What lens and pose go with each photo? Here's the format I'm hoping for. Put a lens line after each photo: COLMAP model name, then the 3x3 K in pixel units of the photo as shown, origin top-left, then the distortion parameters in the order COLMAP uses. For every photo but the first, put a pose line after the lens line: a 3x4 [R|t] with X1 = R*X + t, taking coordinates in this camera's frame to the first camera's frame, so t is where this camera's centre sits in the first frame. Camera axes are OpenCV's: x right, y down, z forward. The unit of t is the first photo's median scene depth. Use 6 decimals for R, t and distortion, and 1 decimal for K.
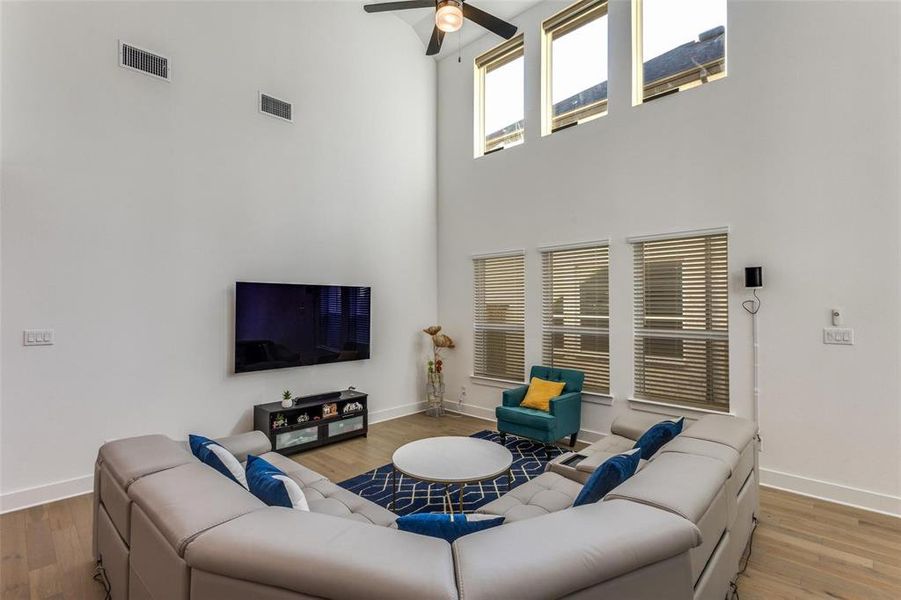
lens RADIAL K [[421.7, 0, 457.2], [0, 421.7, 303.6], [0, 0, 1]] dist [0.003249, -0.003567]
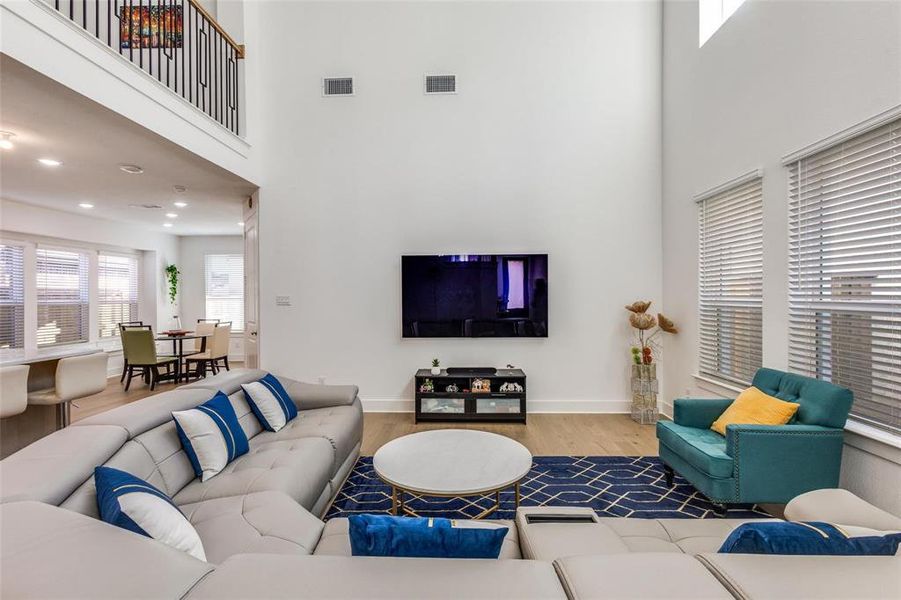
lens RADIAL K [[439.6, 0, 452.6], [0, 439.6, 294.5], [0, 0, 1]] dist [0.024895, 0.000157]
pose [[0.644956, -0.003722, -0.764211, 0.405191], [0.013080, 0.999895, 0.006168, 0.041428], [0.764108, -0.013974, 0.644937, 0.314603]]
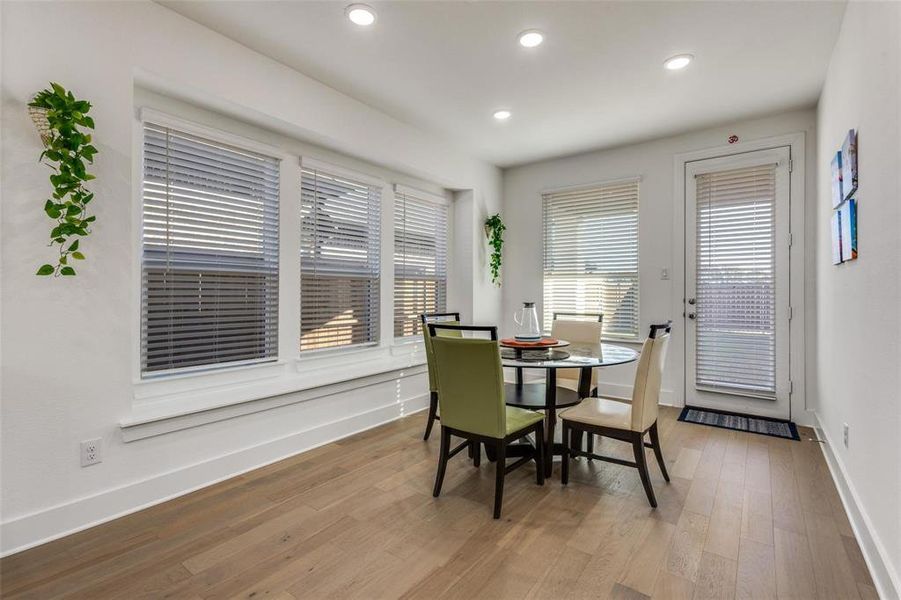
lens RADIAL K [[421.7, 0, 448.6], [0, 421.7, 292.3], [0, 0, 1]] dist [0.003249, -0.003567]
pose [[0.125237, 0.001319, -0.992126, -0.761873], [0.007714, 0.999968, 0.002303, 0.094526], [0.992097, -0.007942, 0.125223, 0.379859]]
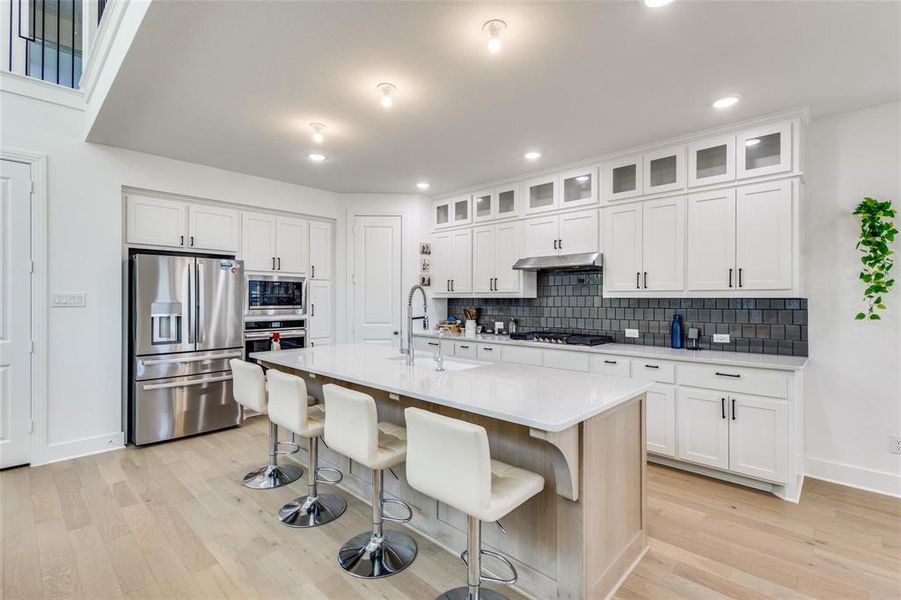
lens RADIAL K [[421.7, 0, 453.9], [0, 421.7, 296.1], [0, 0, 1]] dist [0.003249, -0.003567]
pose [[-0.999950, -0.008204, 0.005755, -0.612371], [-0.008318, 0.999763, -0.020130, 0.062862], [-0.005589, -0.020177, -0.999781, 0.659501]]
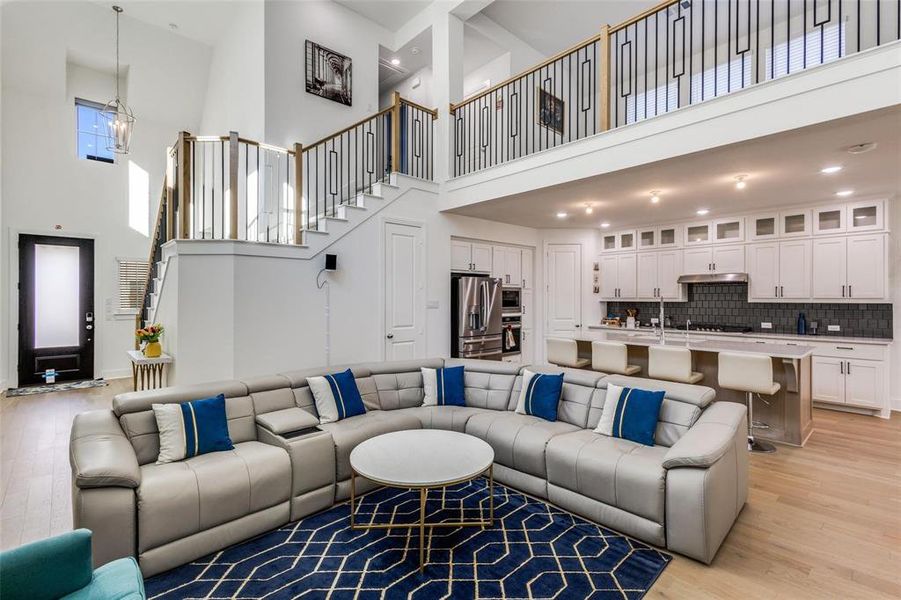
lens RADIAL K [[421.7, 0, 450.8], [0, 421.7, 297.9], [0, 0, 1]] dist [0.003249, -0.003567]
pose [[-0.997798, -0.006329, 0.066027, -0.112945], [-0.007022, 0.999923, -0.010270, 0.053676], [-0.065956, -0.010711, -0.997765, 1.142144]]
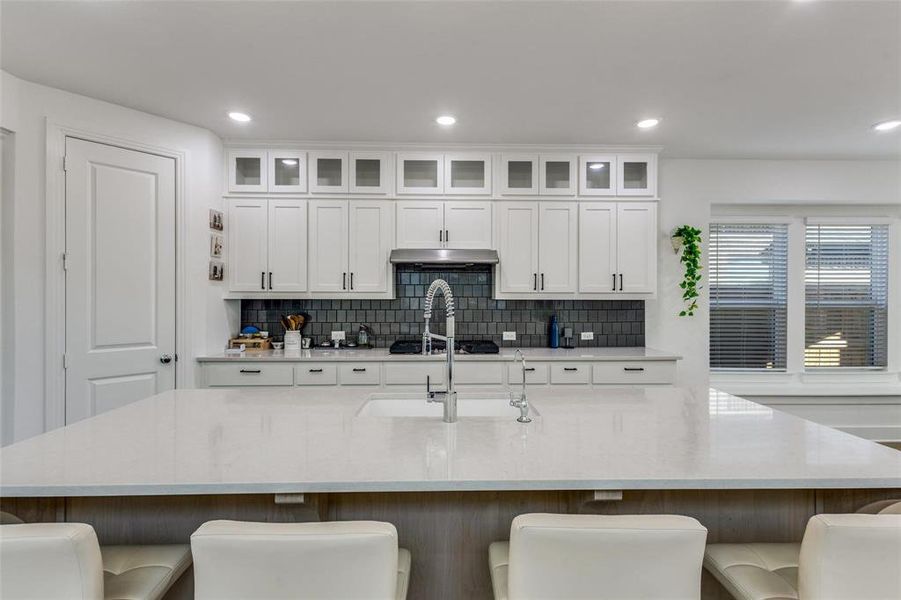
lens RADIAL K [[421.7, 0, 456.0], [0, 421.7, 297.9], [0, 0, 1]] dist [0.003249, -0.003567]
pose [[-0.706811, -0.002982, -0.707396, -0.329527], [0.002361, 0.999976, -0.006574, 0.049529], [0.707399, -0.006317, -0.706787, 0.336124]]
